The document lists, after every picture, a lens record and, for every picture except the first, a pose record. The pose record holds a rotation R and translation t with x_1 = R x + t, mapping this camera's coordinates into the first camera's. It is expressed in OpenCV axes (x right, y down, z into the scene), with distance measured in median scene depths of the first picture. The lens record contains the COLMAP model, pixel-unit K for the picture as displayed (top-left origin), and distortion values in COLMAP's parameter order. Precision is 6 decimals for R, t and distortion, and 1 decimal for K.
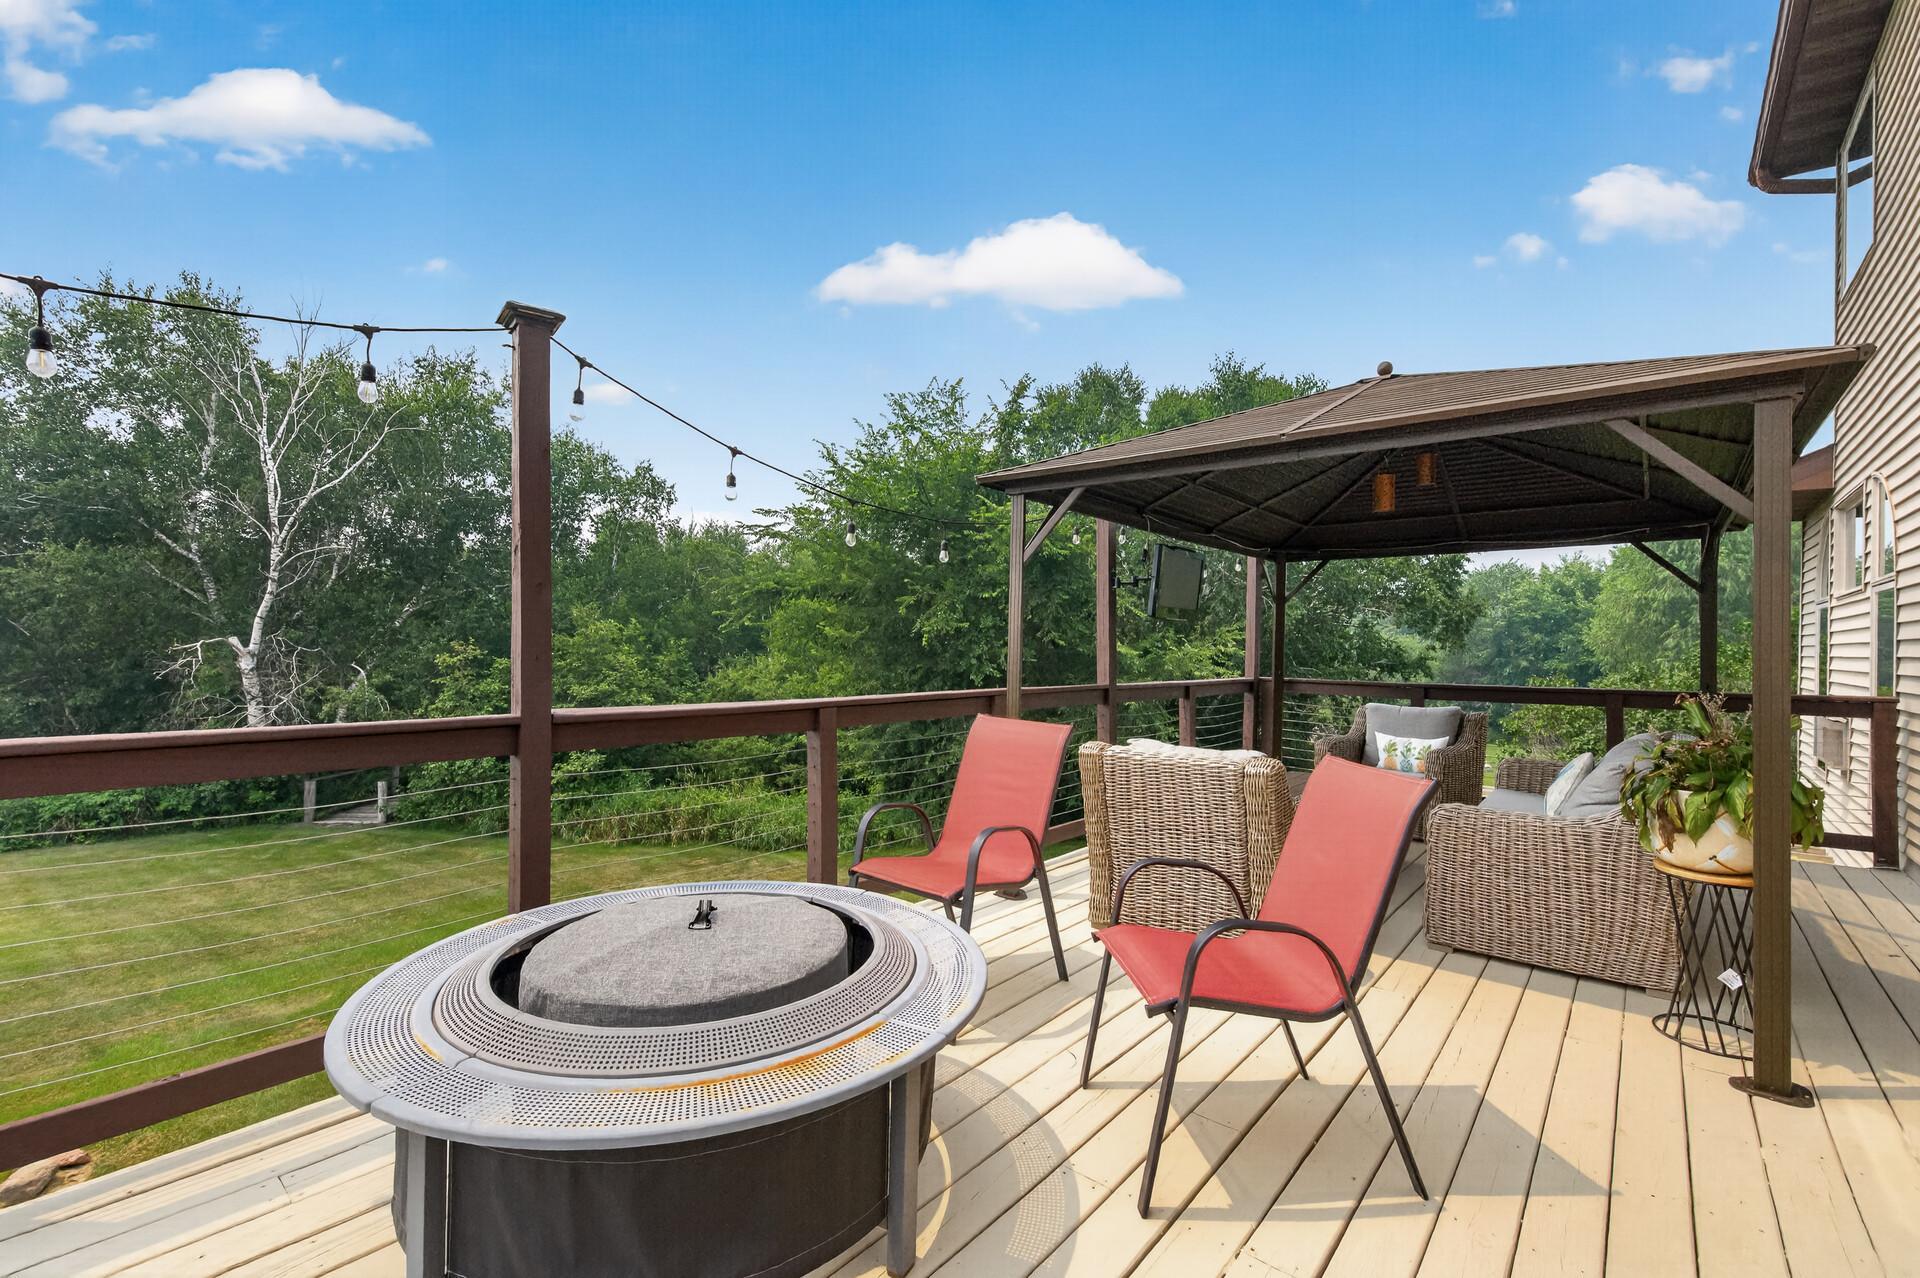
lens RADIAL K [[829.4, 0, 960.0], [0, 829.4, 639.0], [0, 0, 1]] dist [-0.000330, -0.000011]
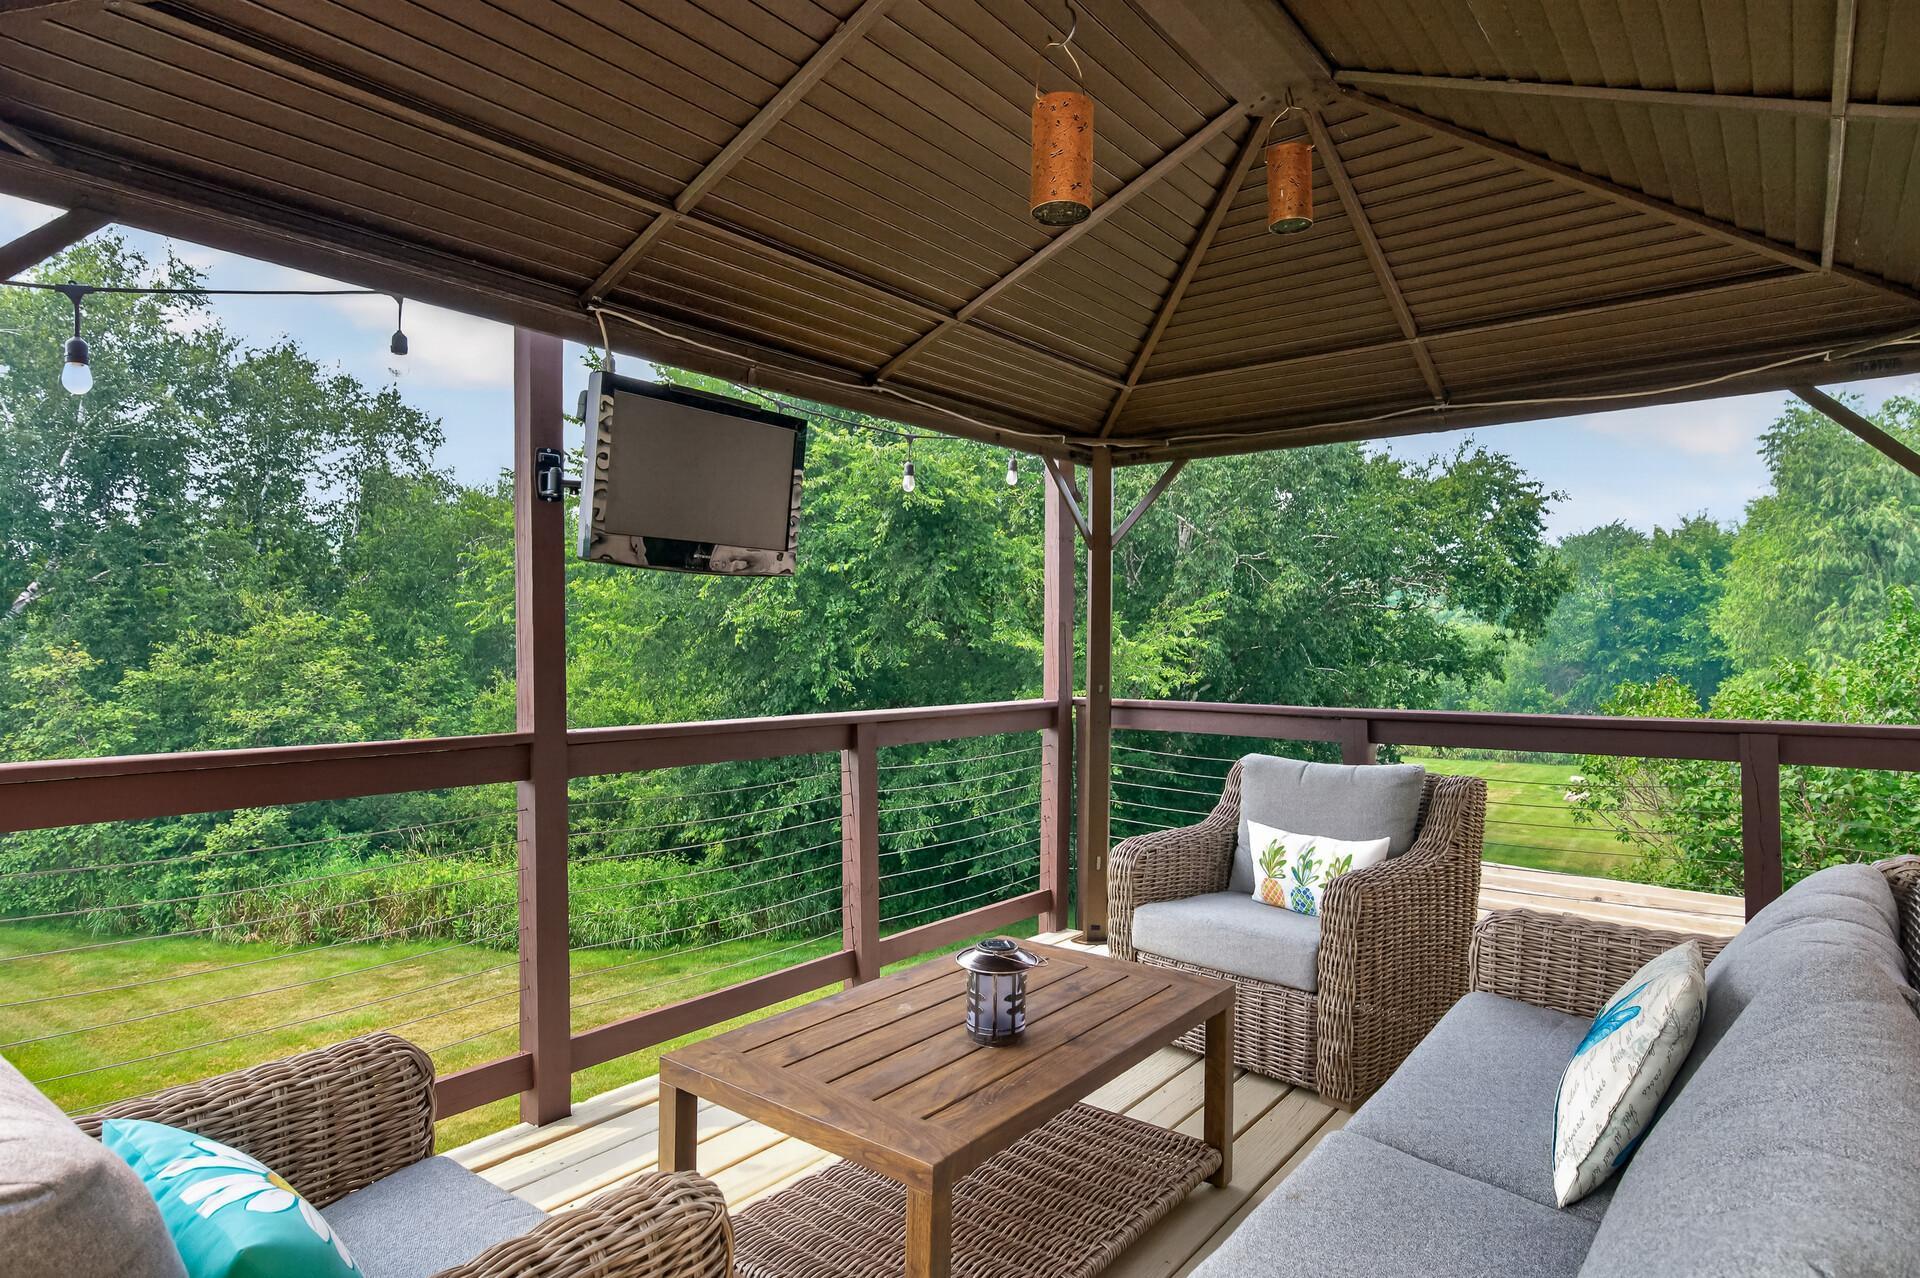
lens RADIAL K [[1052.0, 0, 960.0], [0, 1052.0, 639.0], [0, 0, 1]] dist [-0.002242, -0.000336]
pose [[0.999646, -0.012582, 0.023442, 0.089042], [0.012493, 0.999914, 0.003947, 0.002141], [-0.023490, -0.003652, 0.999717, 0.114614]]
